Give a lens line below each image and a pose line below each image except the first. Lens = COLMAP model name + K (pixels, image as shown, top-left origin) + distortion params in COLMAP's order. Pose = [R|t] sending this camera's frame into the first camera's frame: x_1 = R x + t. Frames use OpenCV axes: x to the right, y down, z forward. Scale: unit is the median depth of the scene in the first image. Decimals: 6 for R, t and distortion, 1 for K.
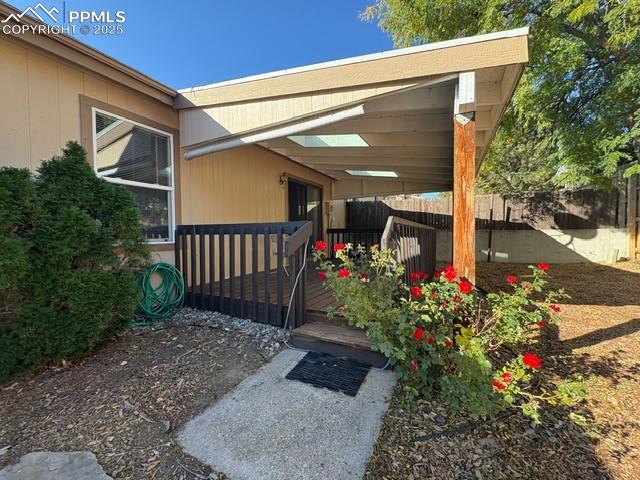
lens RADIAL K [[253.1, 0, 319.9], [0, 253.1, 238.7], [0, 0, 1]] dist [-0.002159, -0.000559]
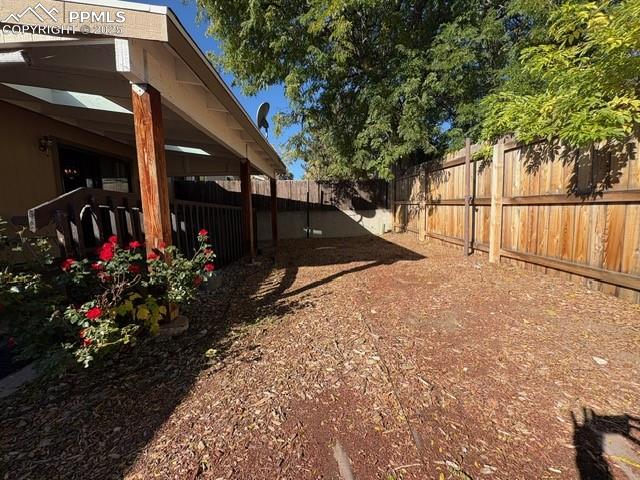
lens RADIAL K [[253.1, 0, 320.4], [0, 253.1, 239.7], [0, 0, 1]] dist [-0.002159, -0.000559]
pose [[0.894013, -0.051534, 0.445067, 0.224154], [0.022596, 0.997285, 0.070084, 0.019380], [-0.447471, -0.052599, 0.892750, -0.074111]]
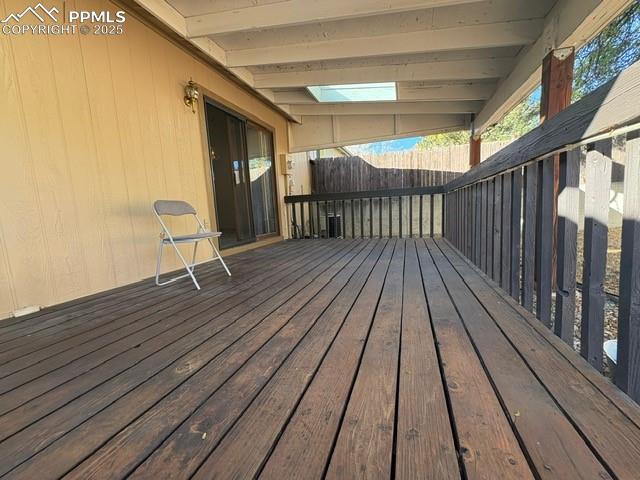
lens RADIAL K [[253.1, 0, 317.3], [0, 253.1, 239.5], [0, 0, 1]] dist [-0.002159, -0.000559]
pose [[0.987379, -0.063074, 0.145276, 0.012095], [0.050900, 0.994990, 0.086049, 0.023832], [-0.149975, -0.077568, 0.985642, 0.391717]]
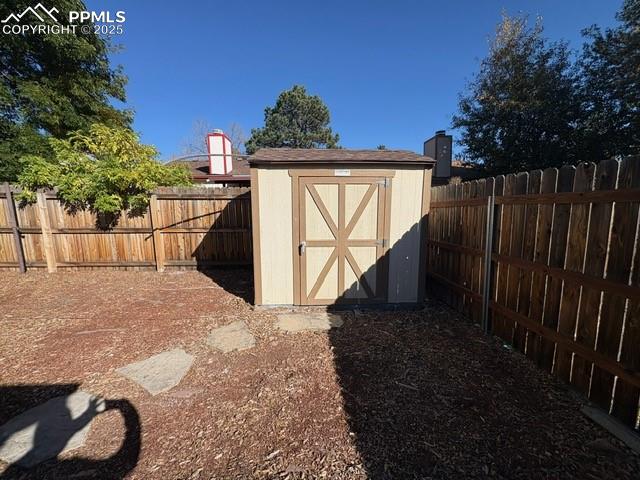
lens RADIAL K [[253.1, 0, 321.8], [0, 253.1, 240.3], [0, 0, 1]] dist [-0.002159, -0.000559]
pose [[-0.483805, -0.084270, 0.871109, -0.322867], [0.049690, 0.991103, 0.123475, -0.044702], [-0.873764, 0.103023, -0.475313, -0.134076]]
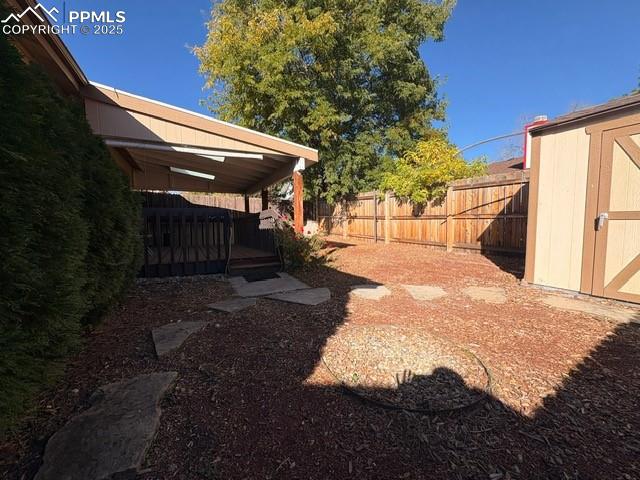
lens RADIAL K [[253.1, 0, 321.5], [0, 253.1, 238.7], [0, 0, 1]] dist [-0.002159, -0.000559]
pose [[0.566585, -0.043238, 0.822868, -0.454398], [0.030575, 0.999038, 0.031442, 0.040292], [-0.823436, 0.007345, 0.567362, -0.208090]]
